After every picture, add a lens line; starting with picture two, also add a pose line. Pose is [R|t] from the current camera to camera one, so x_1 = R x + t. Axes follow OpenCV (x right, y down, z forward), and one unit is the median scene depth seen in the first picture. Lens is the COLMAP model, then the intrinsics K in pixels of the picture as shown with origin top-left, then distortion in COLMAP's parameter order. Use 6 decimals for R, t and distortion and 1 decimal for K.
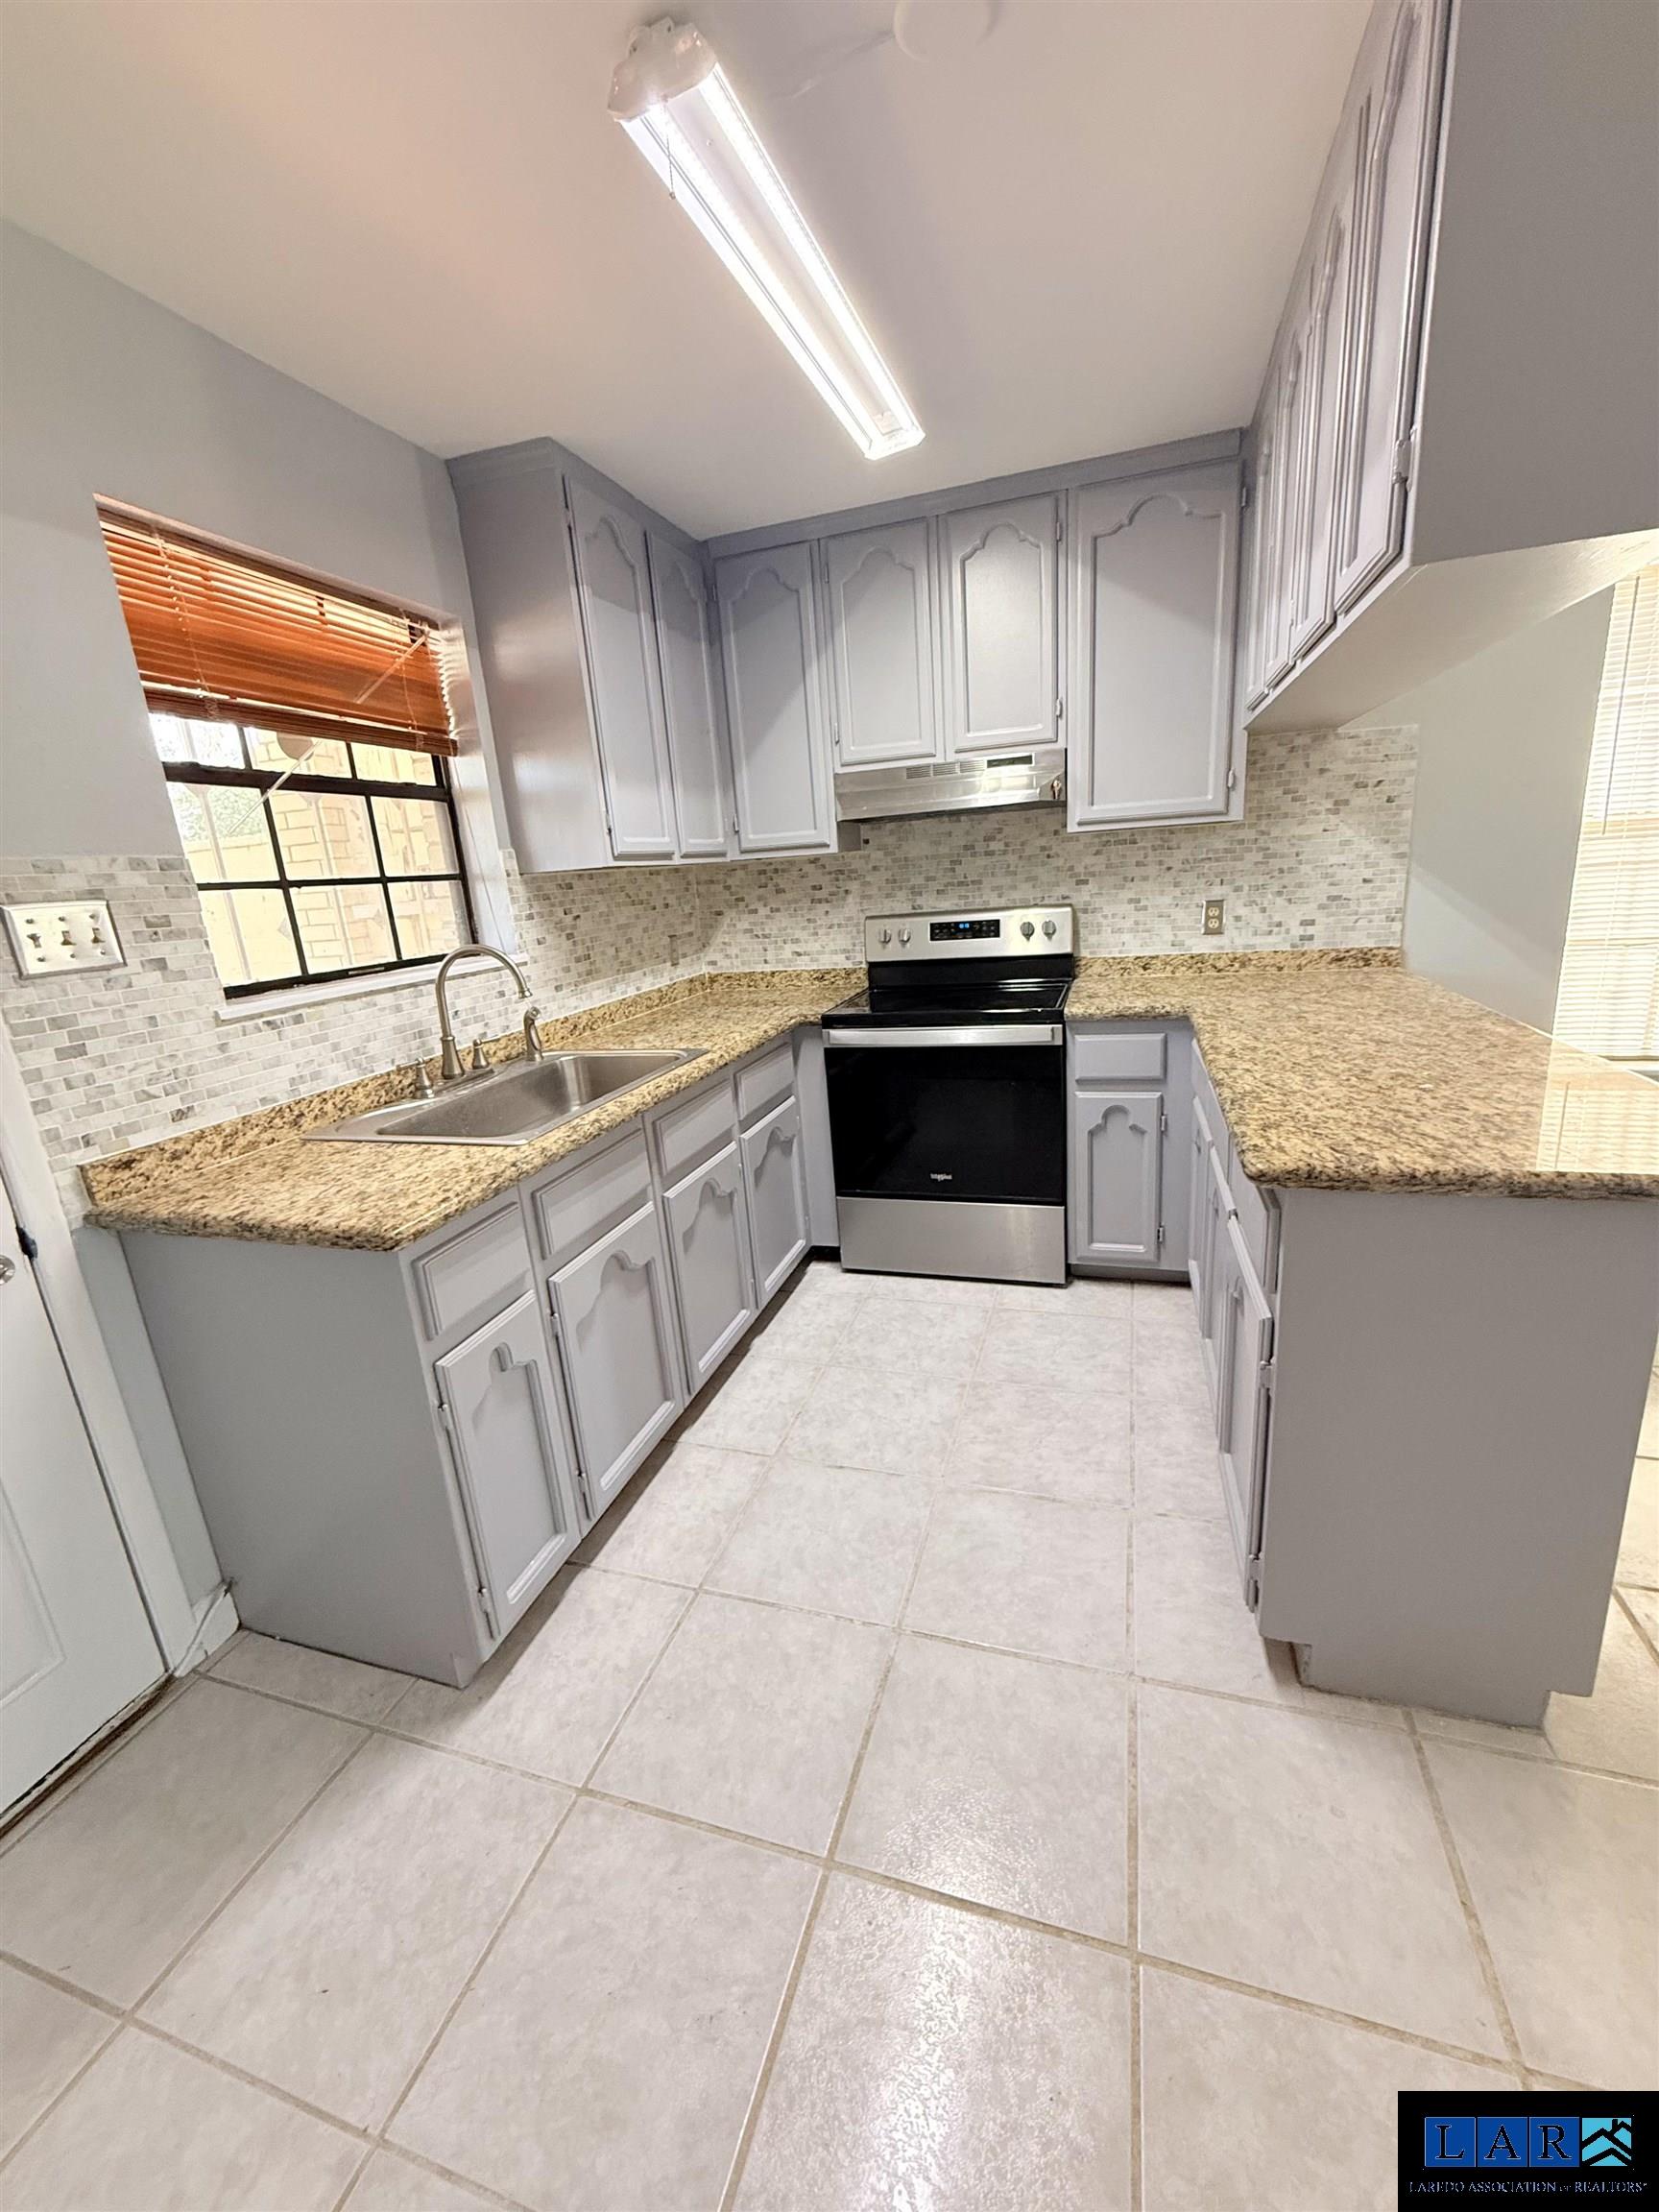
lens RADIAL K [[886.9, 0, 829.0], [0, 886.9, 1100.6], [0, 0, 1]] dist [0.000902, -0.000324]
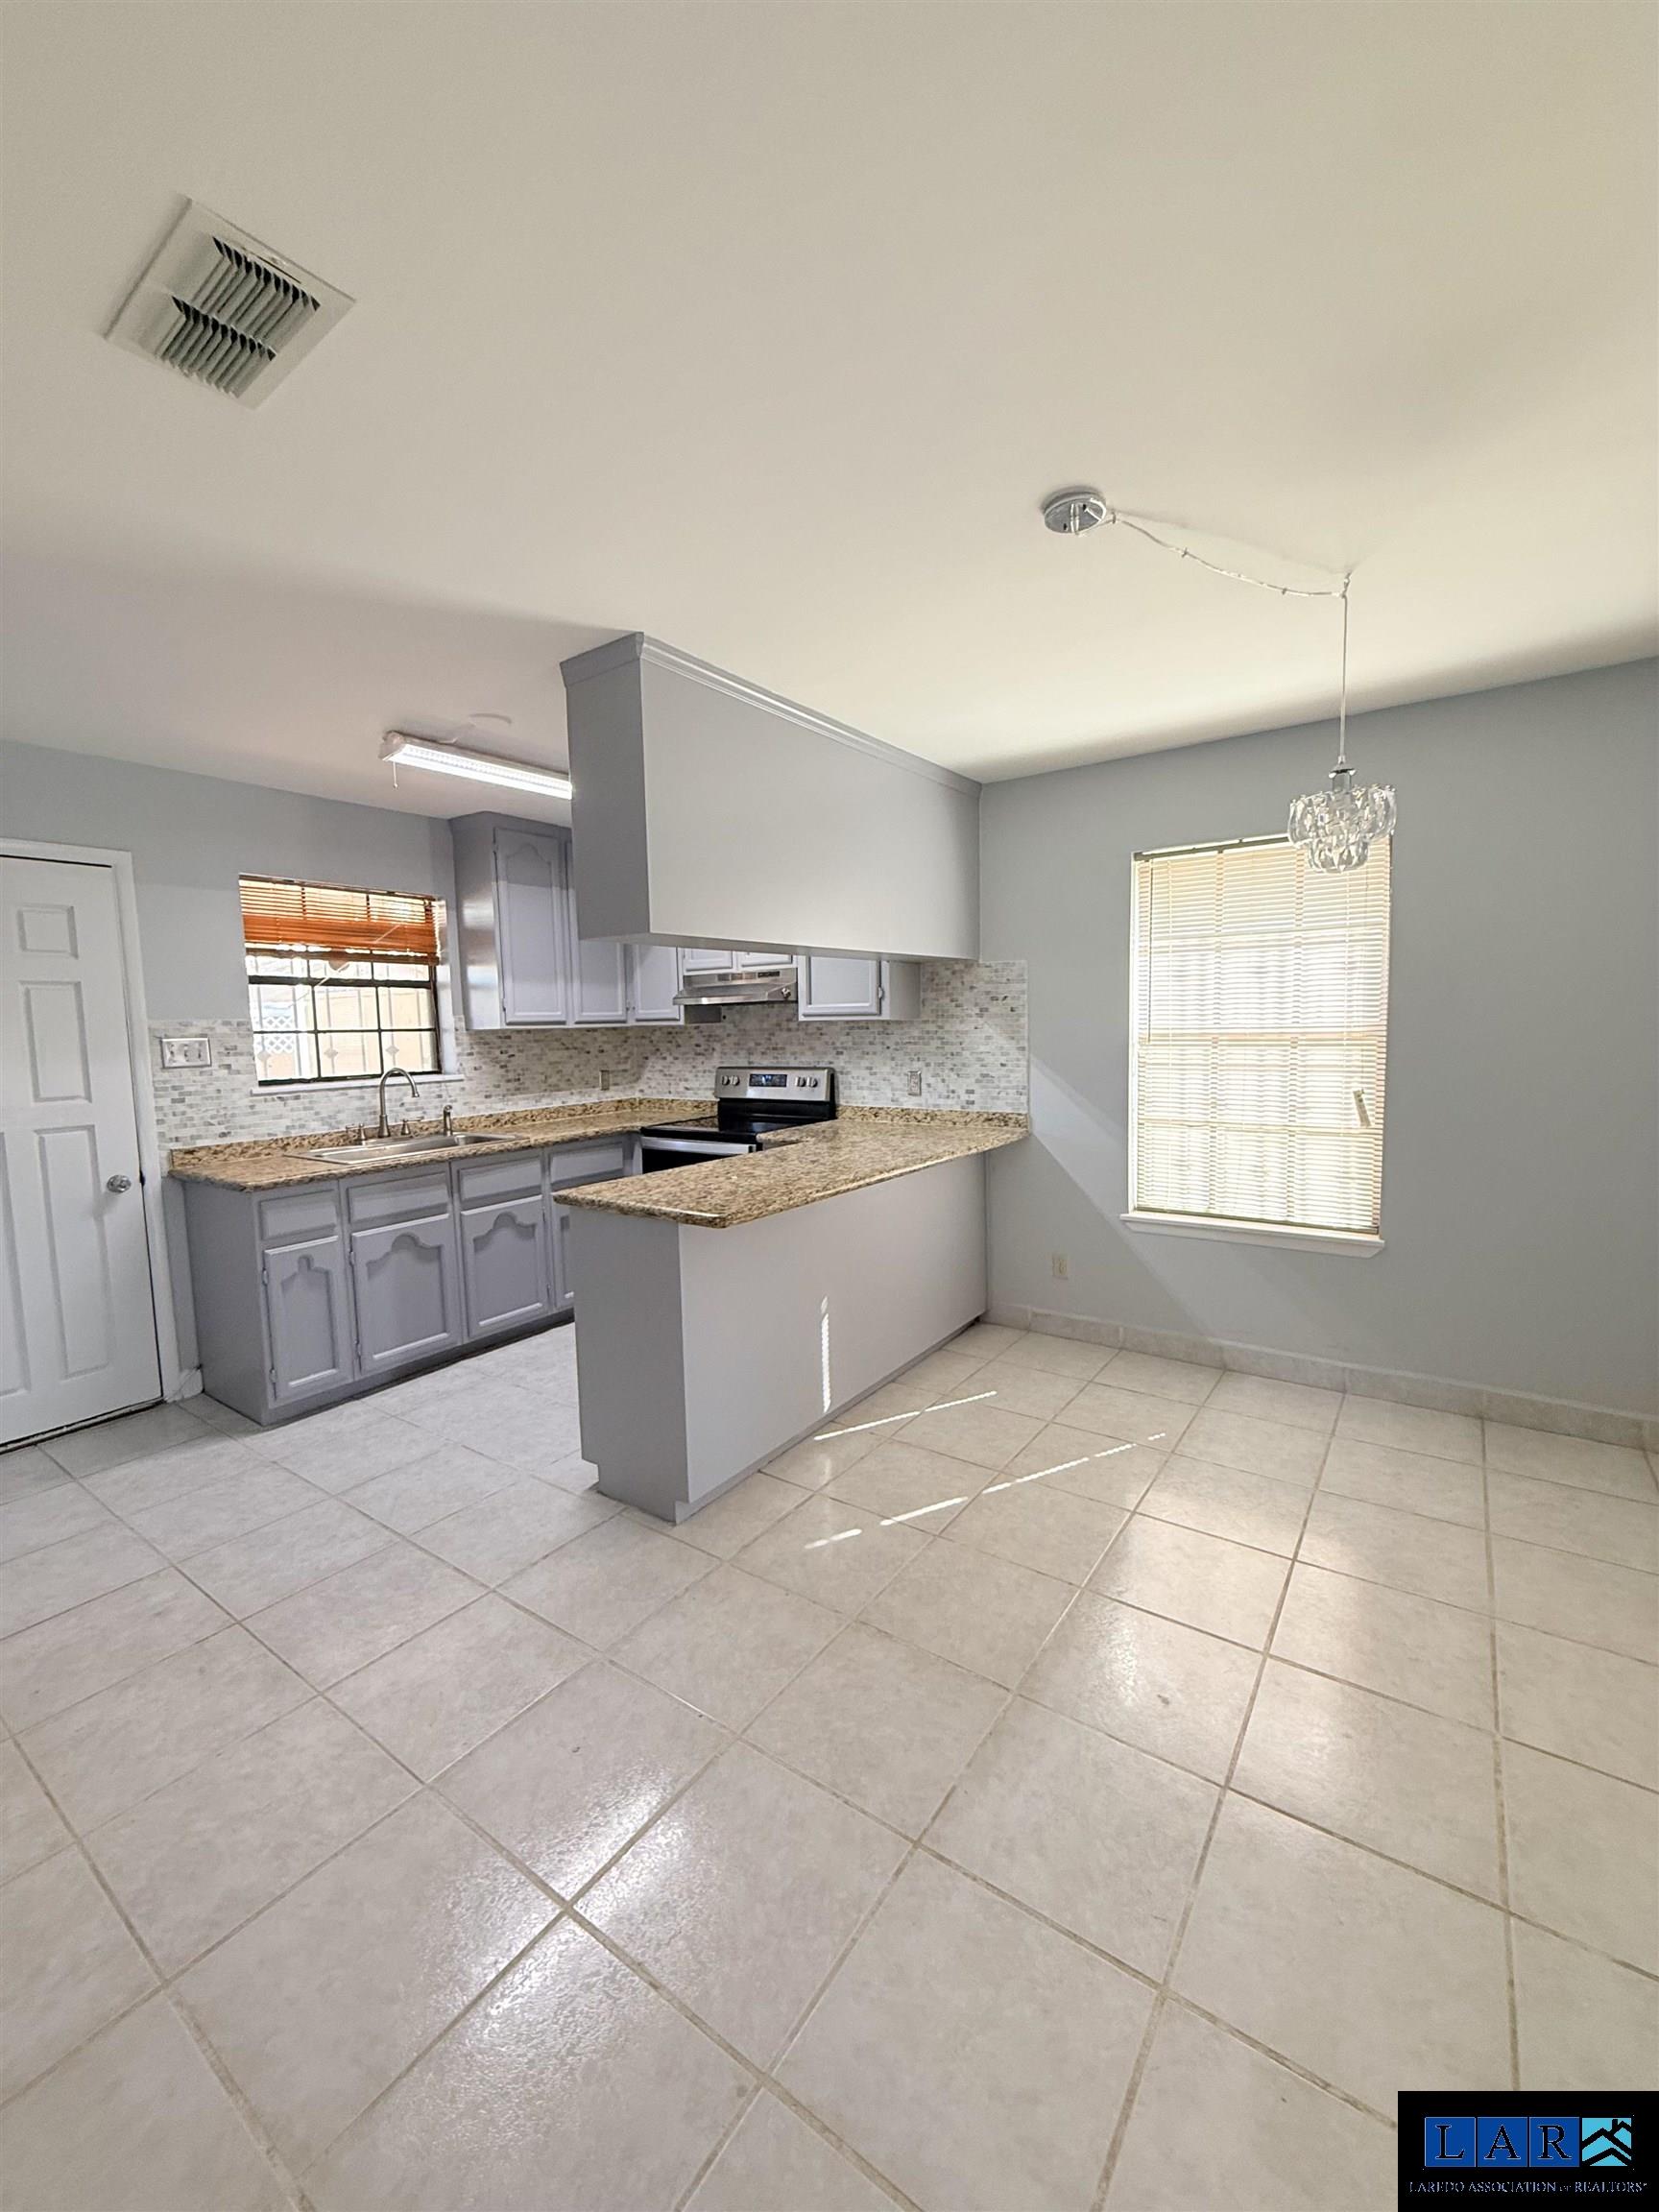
lens RADIAL K [[886.9, 0, 829.0], [0, 886.9, 1100.6], [0, 0, 1]] dist [0.000902, -0.000324]
pose [[0.952637, 0.076265, -0.294392, 0.798118], [-0.120766, 0.983313, -0.136057, 0.030444], [0.279103, 0.165166, 0.945950, -0.399351]]
